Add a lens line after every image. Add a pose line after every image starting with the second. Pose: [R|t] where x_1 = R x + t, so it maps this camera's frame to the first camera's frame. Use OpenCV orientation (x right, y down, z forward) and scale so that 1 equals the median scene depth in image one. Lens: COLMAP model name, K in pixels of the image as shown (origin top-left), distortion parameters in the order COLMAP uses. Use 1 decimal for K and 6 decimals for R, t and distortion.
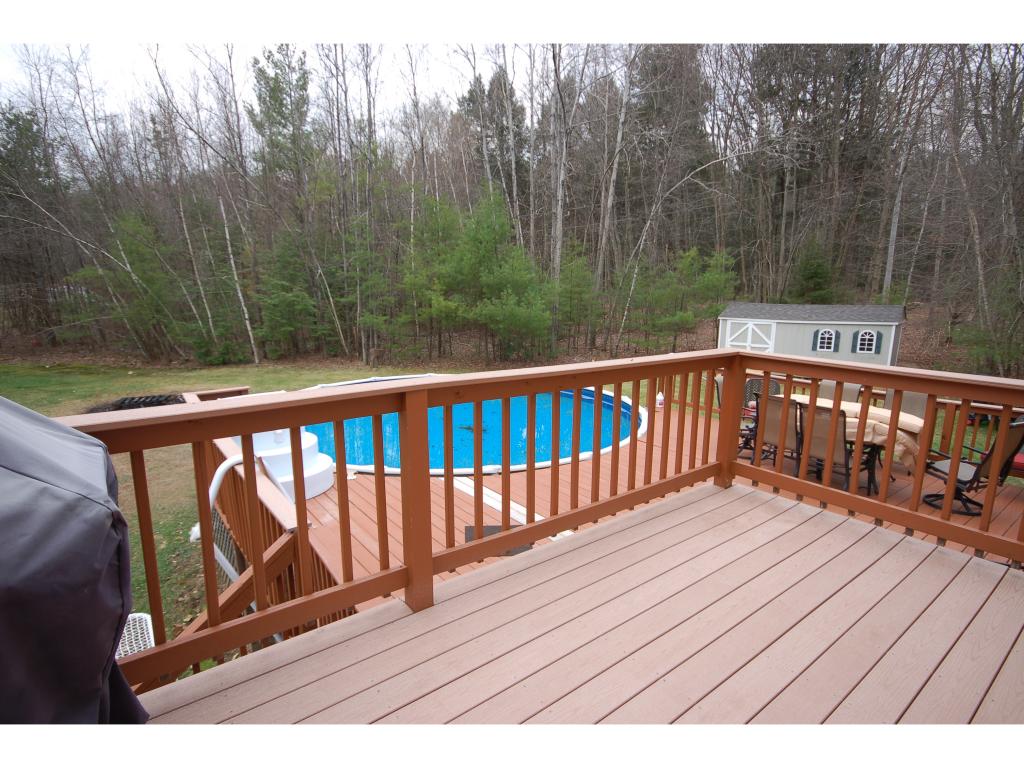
lens RADIAL K [[555.7, 0, 506.4], [0, 555.7, 386.7], [0, 0, 1]] dist [0.032306, 0.001144]
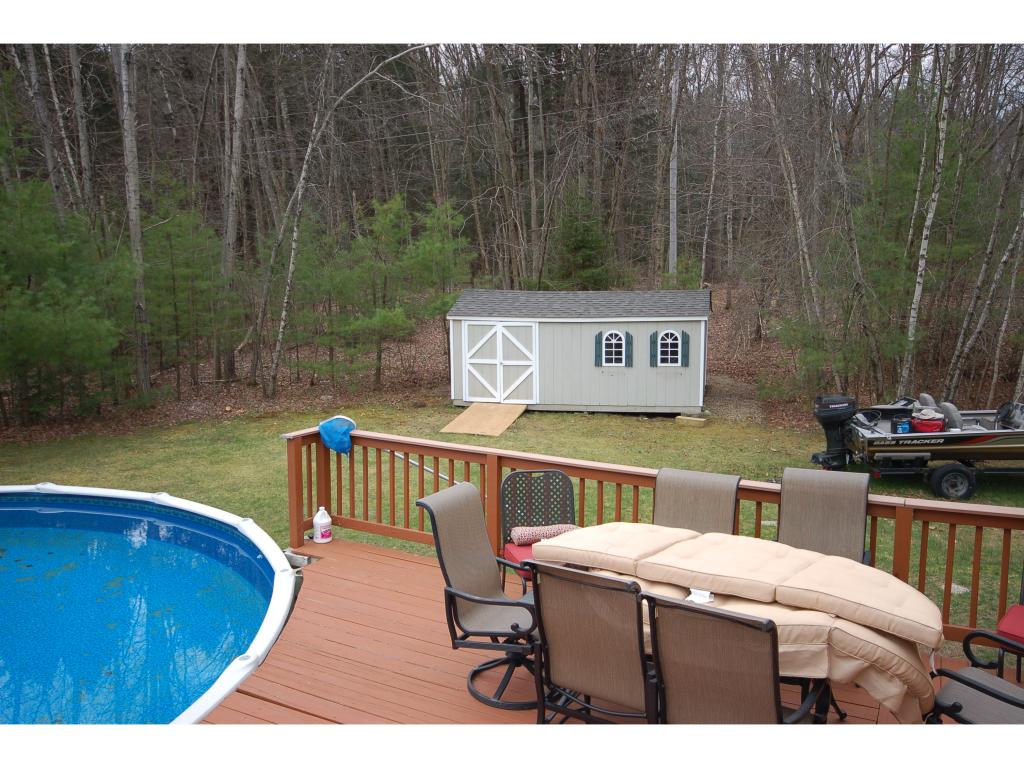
lens RADIAL K [[862.8, 0, 512.5], [0, 862.8, 384.7], [0, 0, 1]] dist [0.011038, 0.008490]
pose [[0.910202, -0.071249, 0.407991, 0.071037], [0.087749, 0.995903, -0.021844, -0.027941], [-0.404763, 0.055683, 0.912725, 0.161549]]
